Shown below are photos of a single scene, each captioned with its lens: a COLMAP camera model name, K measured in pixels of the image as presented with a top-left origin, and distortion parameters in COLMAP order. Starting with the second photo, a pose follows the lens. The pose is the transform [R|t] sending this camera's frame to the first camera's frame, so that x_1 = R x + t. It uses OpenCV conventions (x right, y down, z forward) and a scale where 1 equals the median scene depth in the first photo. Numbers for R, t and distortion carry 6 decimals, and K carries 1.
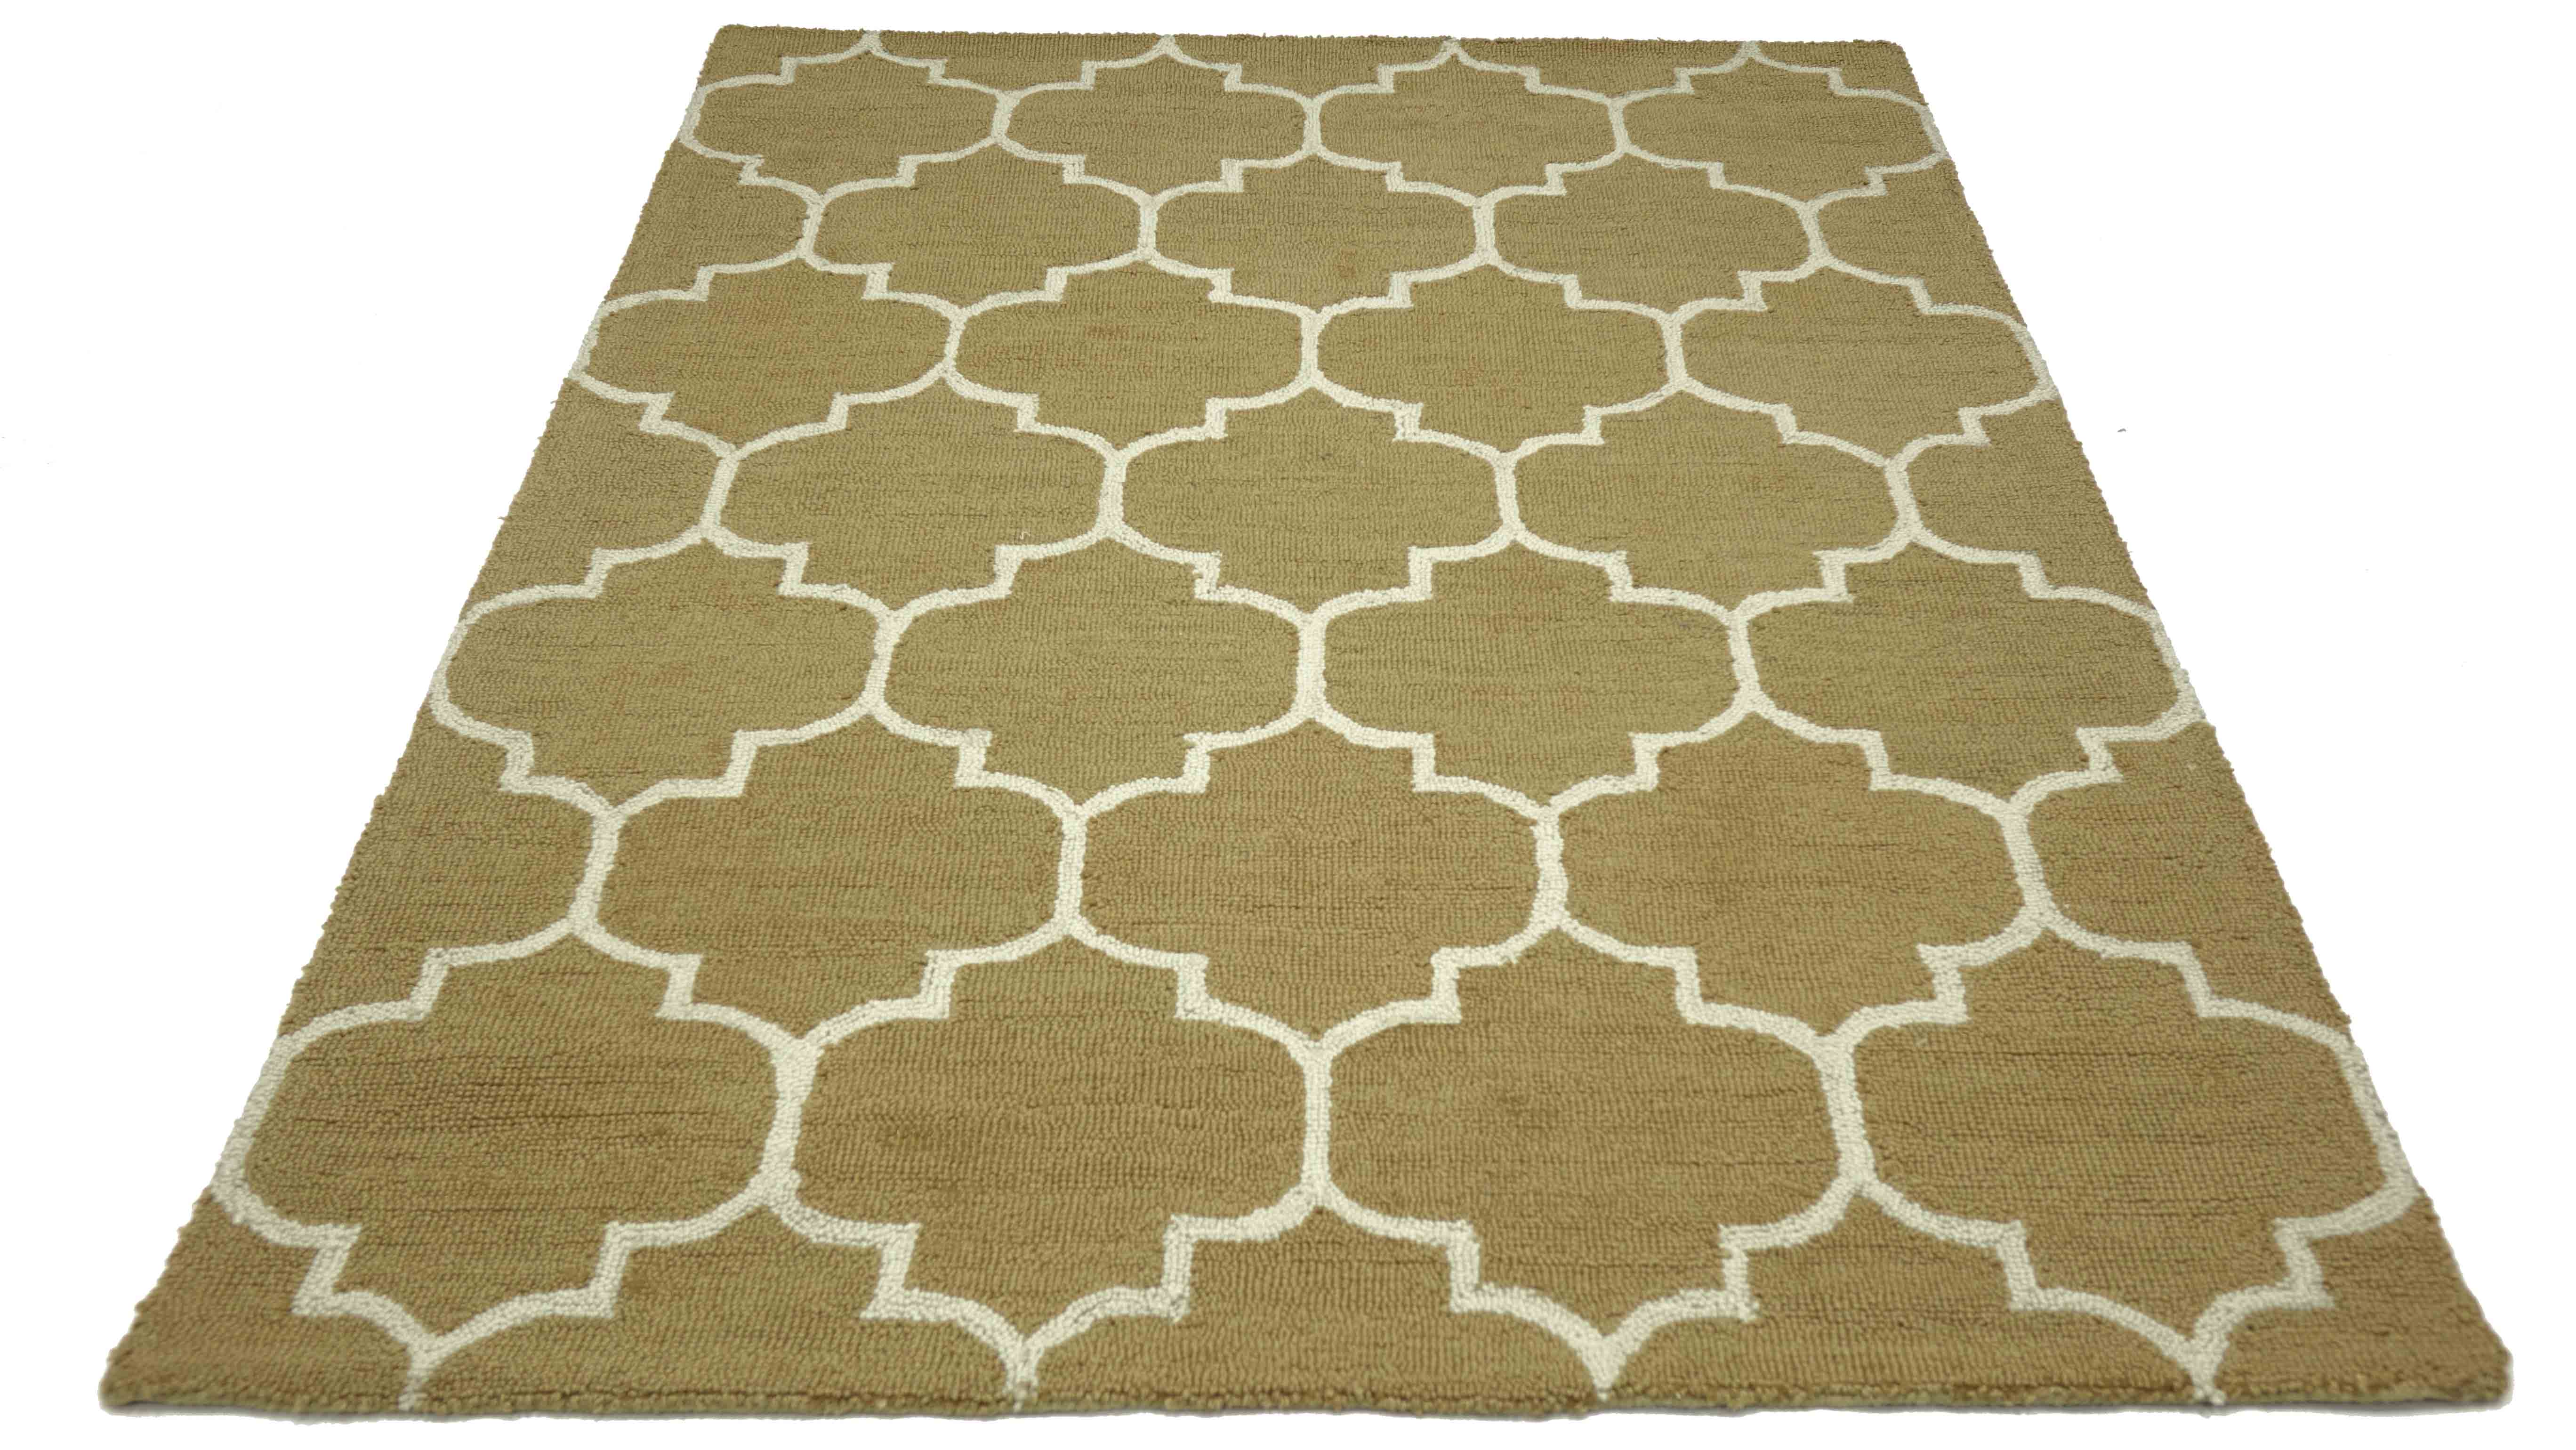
lens RADIAL K [[2593.8, 0, 1242.0], [0, 2593.8, 726.1], [0, 0, 1]] dist [0.003905, -0.020166]
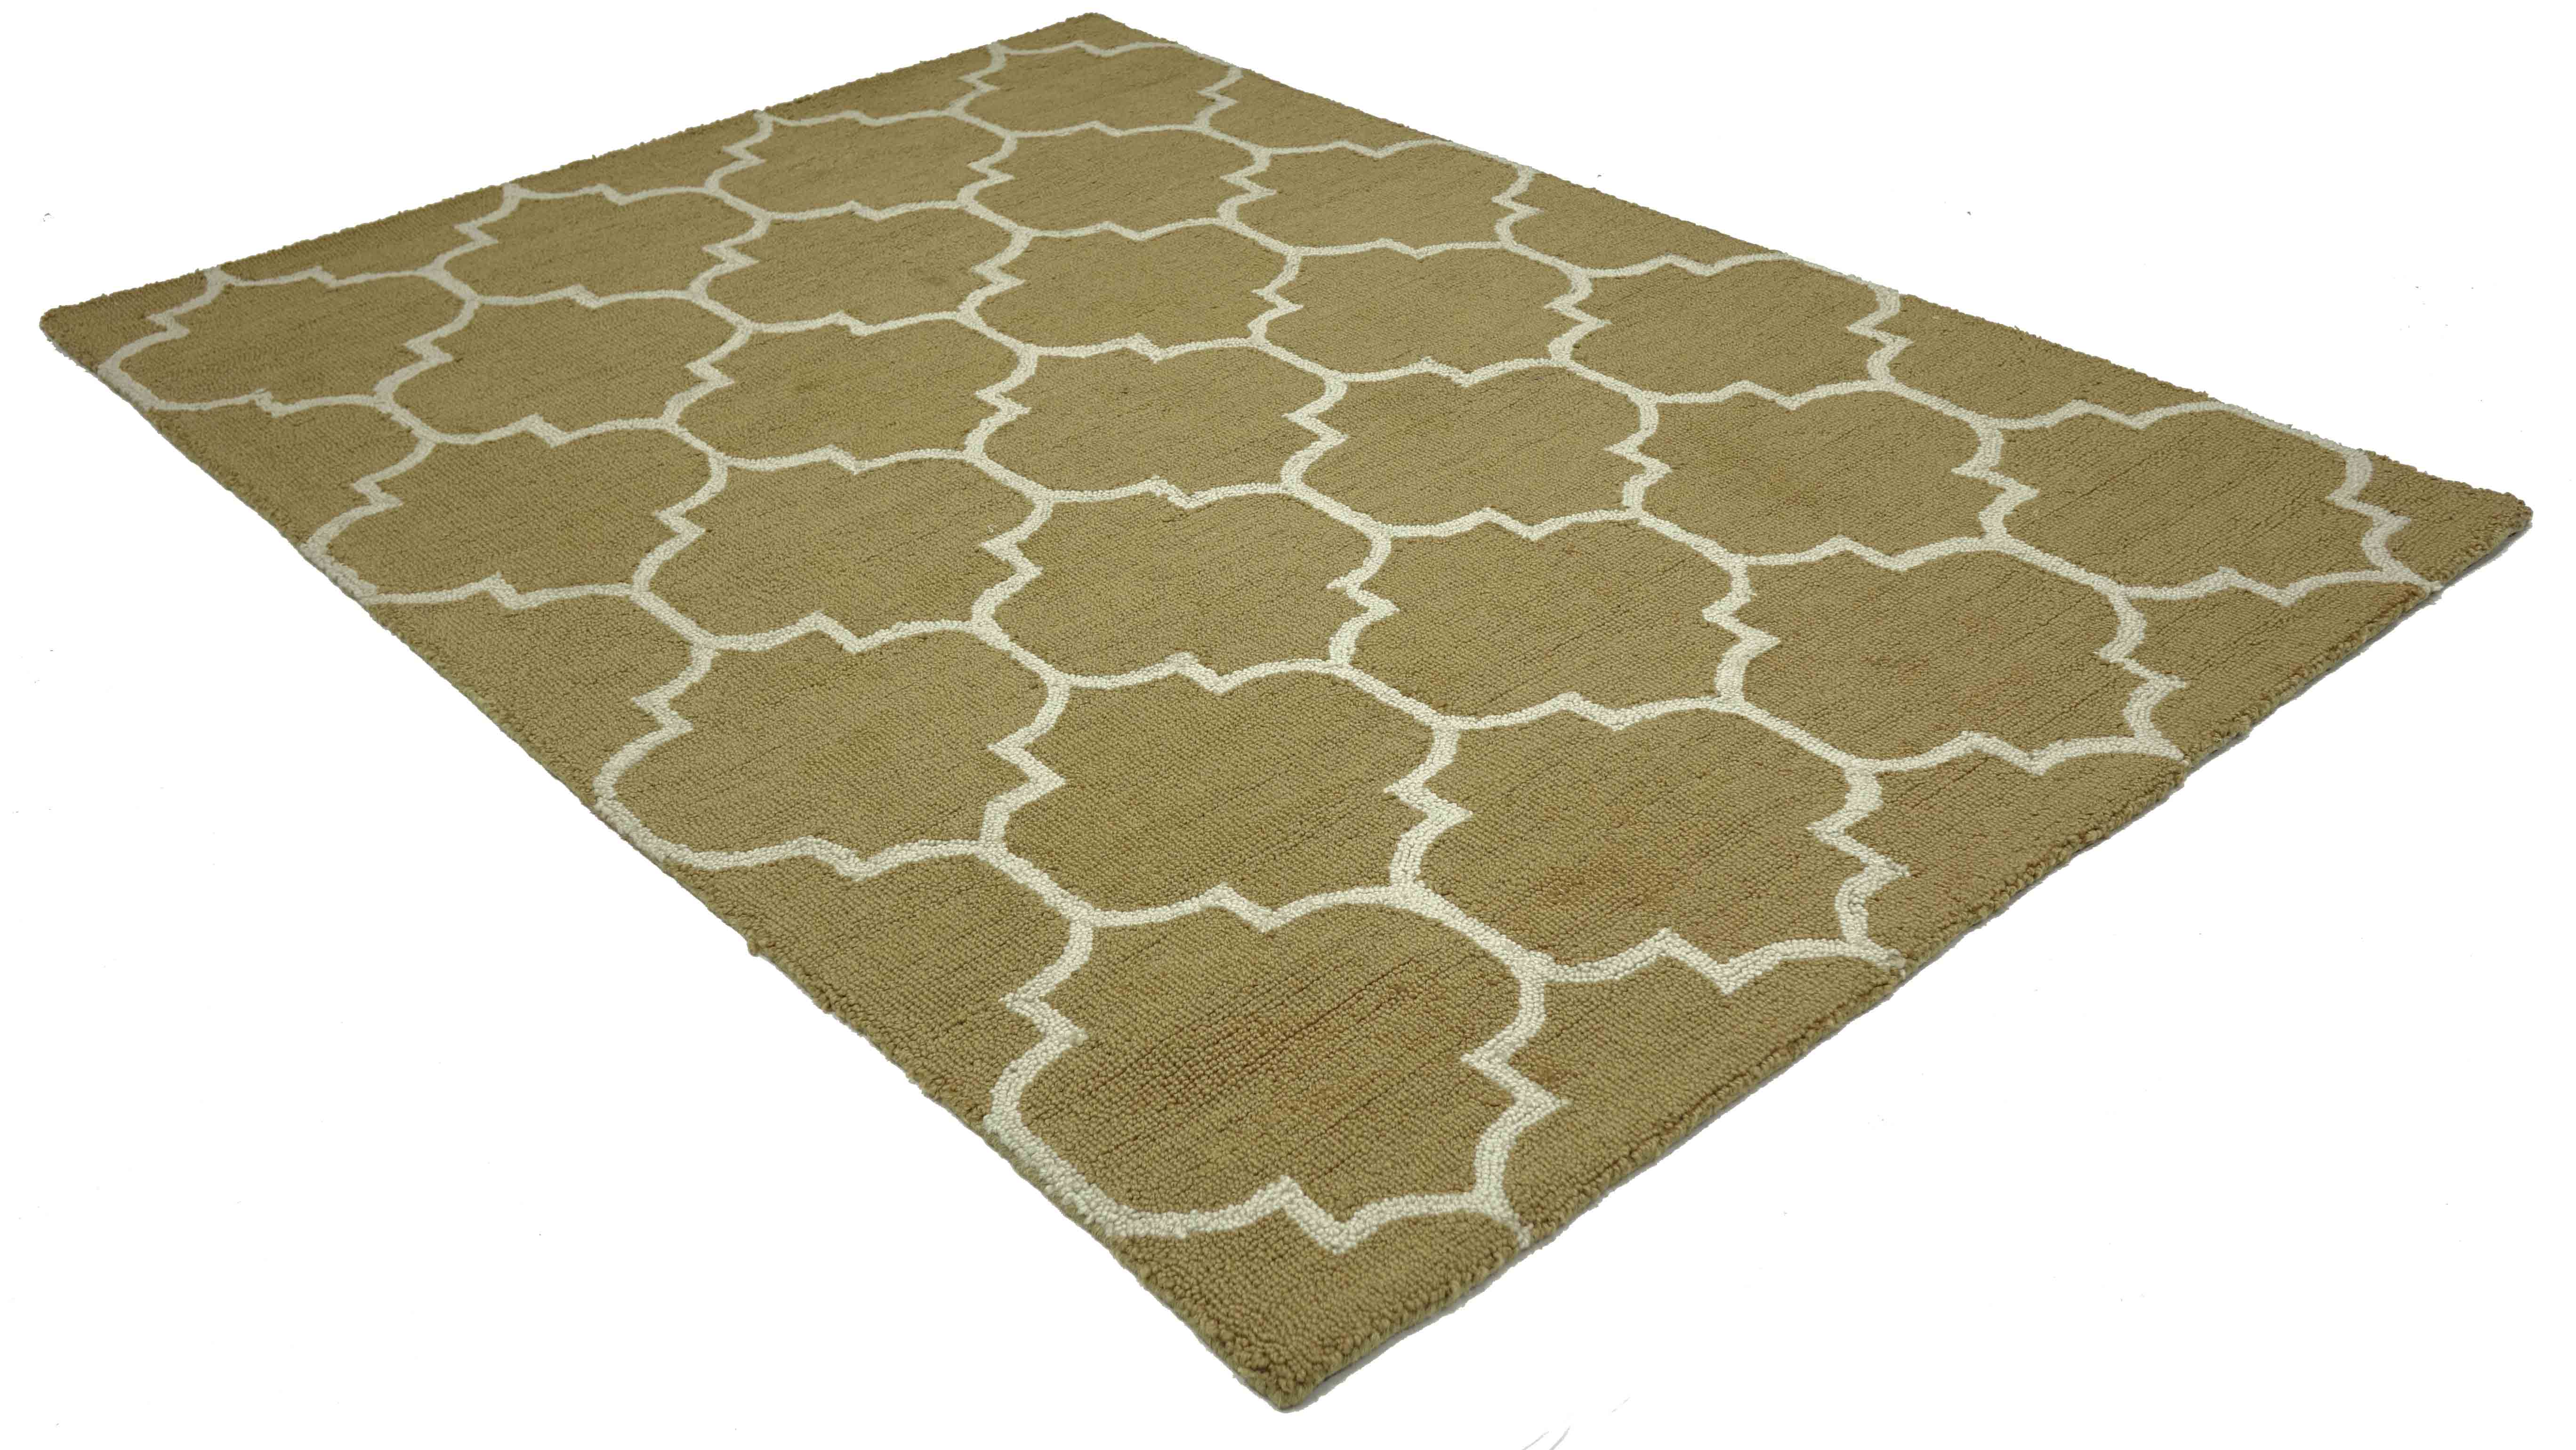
lens RADIAL K [[2593.8, 0, 1242.0], [0, 2593.8, 726.1], [0, 0, 1]] dist [0.003905, -0.020166]
pose [[0.749924, -0.385229, 0.537784, -0.596092], [0.435625, 0.899377, 0.036782, 0.000691], [-0.497840, 0.206689, 0.842280, 0.123344]]
